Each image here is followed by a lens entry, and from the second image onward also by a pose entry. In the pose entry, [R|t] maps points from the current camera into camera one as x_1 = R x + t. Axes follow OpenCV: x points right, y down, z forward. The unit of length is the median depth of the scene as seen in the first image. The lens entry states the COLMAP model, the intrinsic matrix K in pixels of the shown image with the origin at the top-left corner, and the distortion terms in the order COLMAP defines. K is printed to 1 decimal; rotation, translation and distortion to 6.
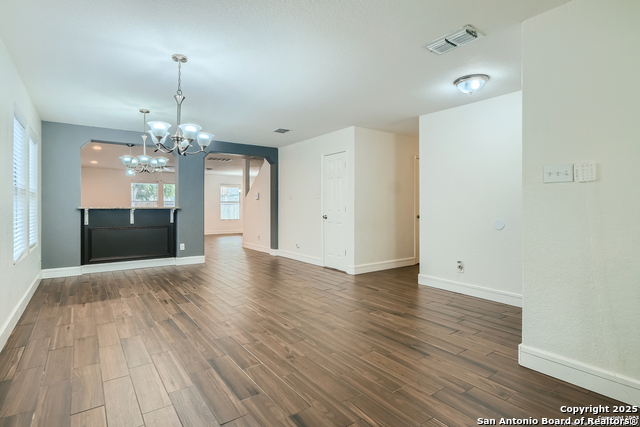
lens RADIAL K [[327.2, 0, 319.9], [0, 327.2, 210.8], [0, 0, 1]] dist [-0.002882, -0.001197]
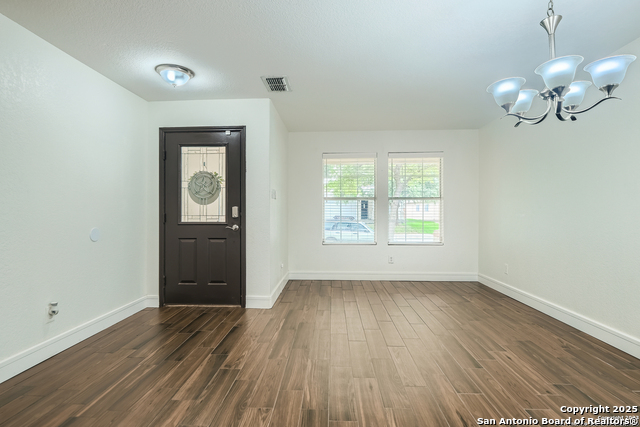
lens RADIAL K [[327.2, 0, 321.8], [0, 327.2, 212.9], [0, 0, 1]] dist [-0.002882, -0.001197]
pose [[-0.788501, 0.010786, 0.614939, -0.385424], [0.008084, 0.999942, -0.007172, 0.001339], [-0.614981, -0.000684, -0.788542, 1.401732]]
